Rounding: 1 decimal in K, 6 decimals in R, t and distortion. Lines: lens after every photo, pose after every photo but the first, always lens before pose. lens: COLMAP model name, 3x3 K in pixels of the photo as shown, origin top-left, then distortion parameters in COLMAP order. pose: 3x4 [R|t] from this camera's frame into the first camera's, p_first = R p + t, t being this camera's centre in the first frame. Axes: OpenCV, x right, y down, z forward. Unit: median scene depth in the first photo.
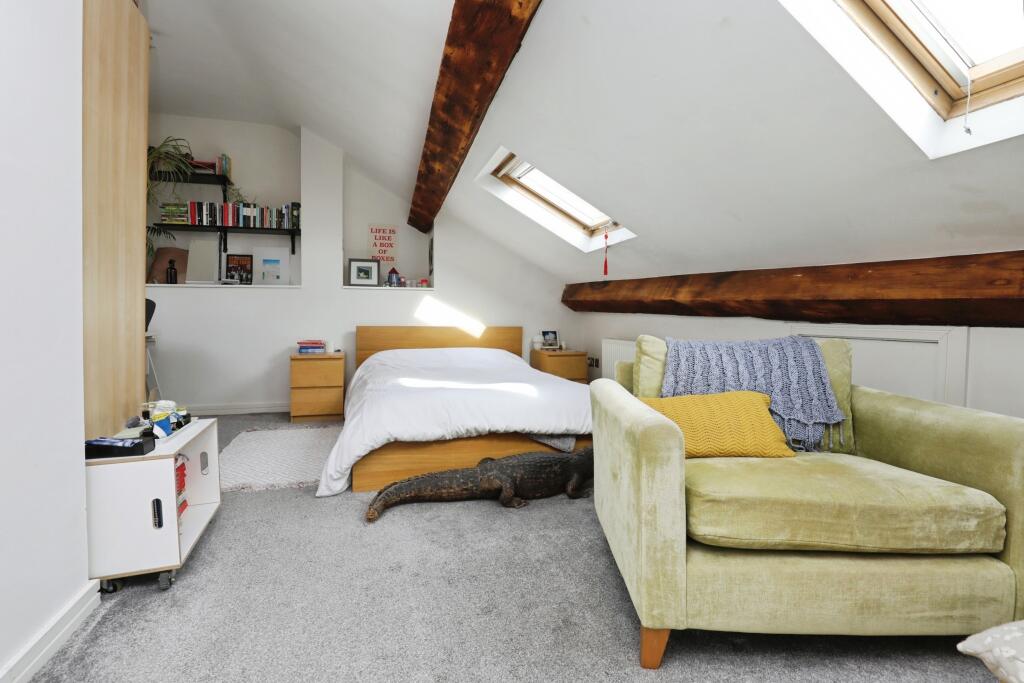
lens RADIAL K [[475.0, 0, 510.7], [0, 475.0, 333.0], [0, 0, 1]] dist [-0.034047, 0.000121]
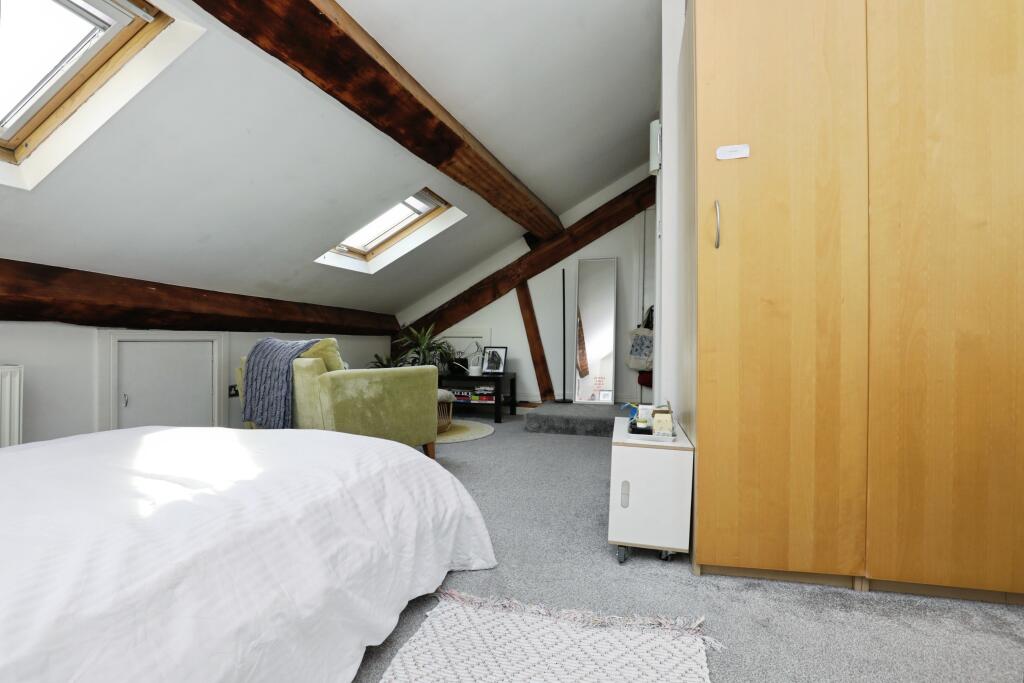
lens RADIAL K [[475.0, 0, 510.7], [0, 475.0, 333.0], [0, 0, 1]] dist [-0.034047, 0.000121]
pose [[-0.836869, -0.007856, 0.547346, -0.950773], [0.004439, 0.999767, 0.021136, -0.040746], [-0.547385, 0.020118, -0.836639, 1.852361]]
